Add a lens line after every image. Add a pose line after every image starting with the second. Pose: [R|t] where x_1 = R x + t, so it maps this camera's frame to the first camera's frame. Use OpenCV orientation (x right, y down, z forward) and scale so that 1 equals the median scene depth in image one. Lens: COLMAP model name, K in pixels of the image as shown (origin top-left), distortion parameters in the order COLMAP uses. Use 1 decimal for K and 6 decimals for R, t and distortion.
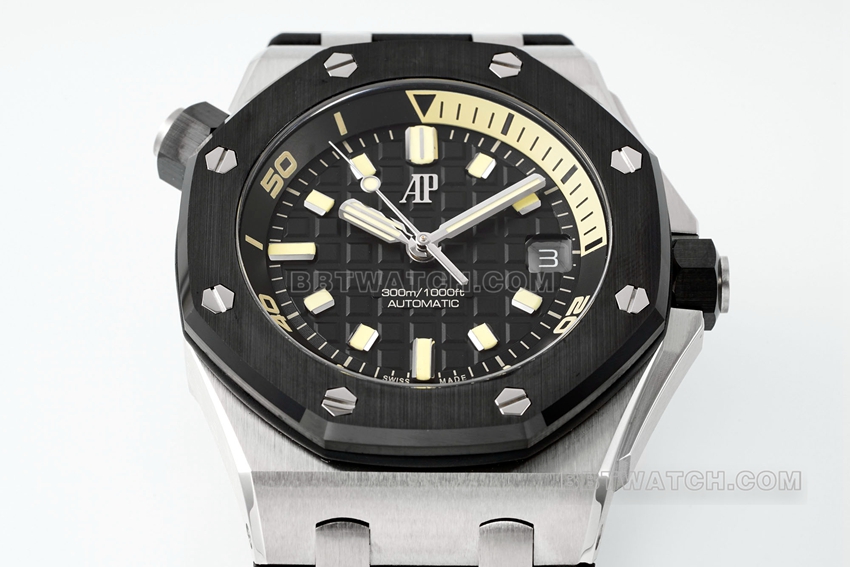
lens RADIAL K [[4166.9, 0, 424.4], [0, 4166.9, 284.2], [0, 0, 1]] dist [0.088950, 0.000000]
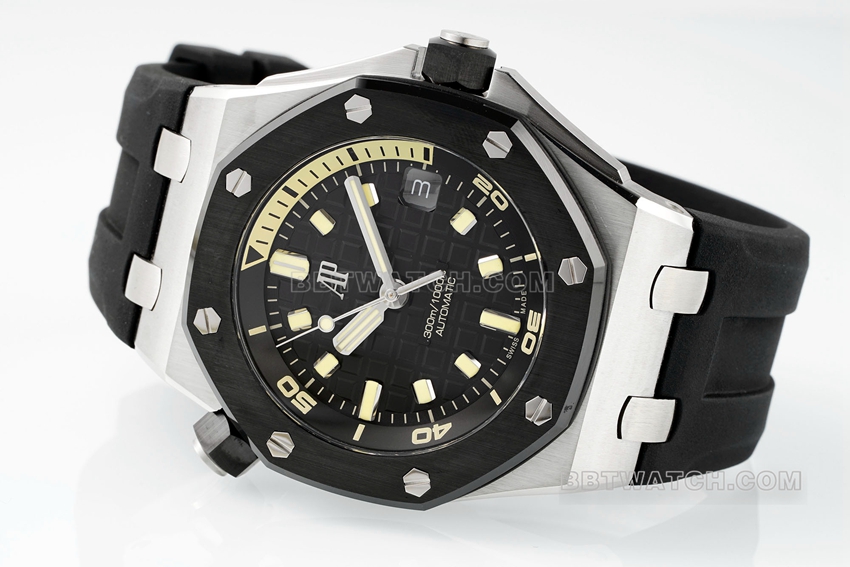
lens RADIAL K [[4166.9, 0, 422.4], [0, 4166.9, 281.7], [0, 0, 1]] dist [0.088950, 0.000000]
pose [[0.230773, -0.957718, -0.171815, 0.204327], [0.907712, 0.148308, 0.392509, -0.457814], [-0.350431, -0.246539, 0.903558, -0.057143]]
